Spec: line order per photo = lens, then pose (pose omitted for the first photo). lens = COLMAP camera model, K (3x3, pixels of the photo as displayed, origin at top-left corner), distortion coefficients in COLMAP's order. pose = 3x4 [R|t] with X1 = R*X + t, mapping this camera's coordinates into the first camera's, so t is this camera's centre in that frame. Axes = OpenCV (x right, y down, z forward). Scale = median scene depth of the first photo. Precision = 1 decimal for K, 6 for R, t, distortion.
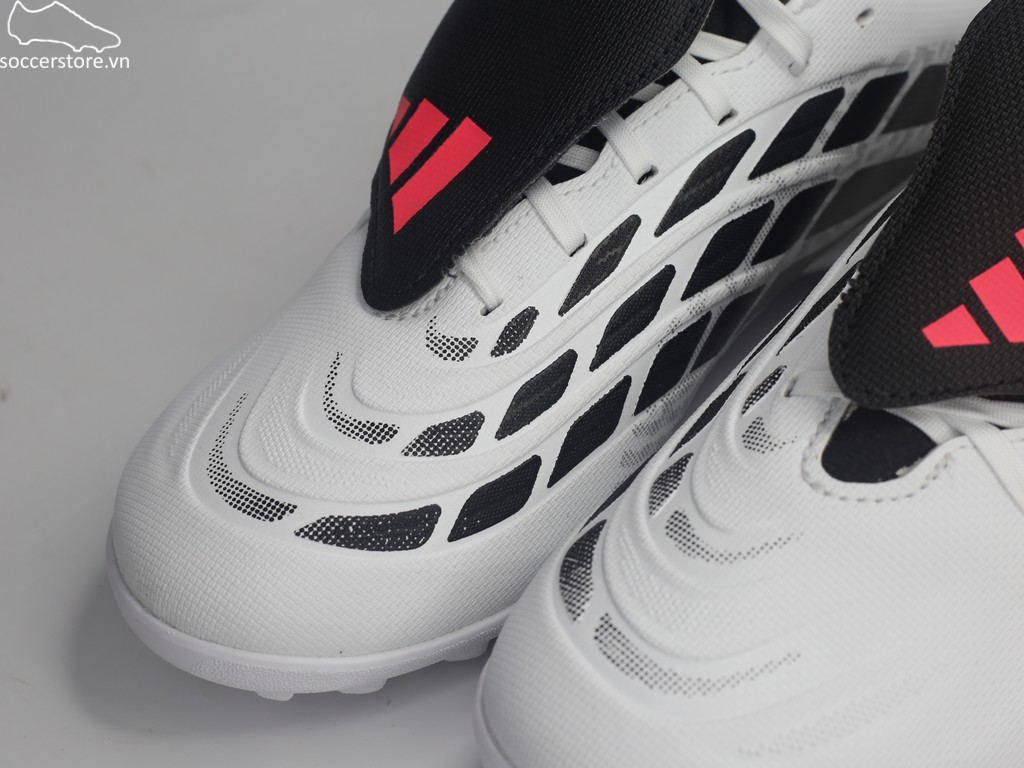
lens RADIAL K [[1900.7, 0, 512.0], [0, 1900.7, 384.0], [0, 0, 1]] dist [-0.154788, -0.025291]
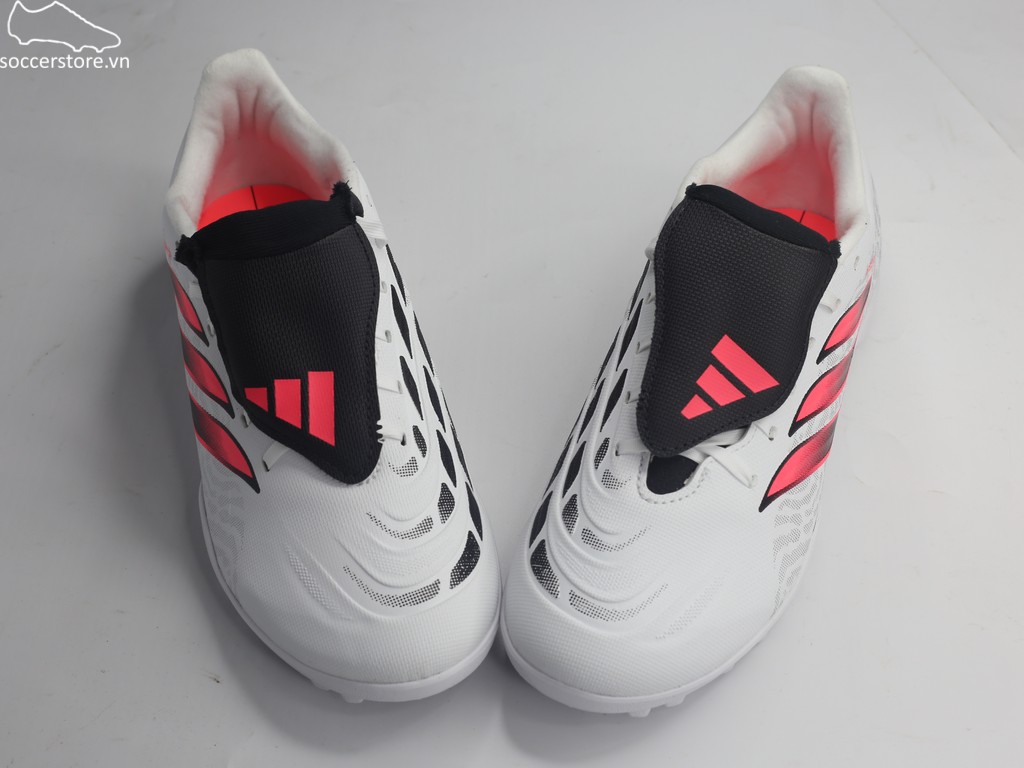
lens RADIAL K [[1816.1, 0, 512.0], [0, 1816.1, 384.0], [0, 0, 1]] dist [-0.131300, -0.137205]
pose [[0.924229, -0.258515, 0.281018, -0.449421], [0.222159, 0.962628, 0.154896, -0.367077], [-0.310559, -0.080729, 0.947120, -0.720446]]
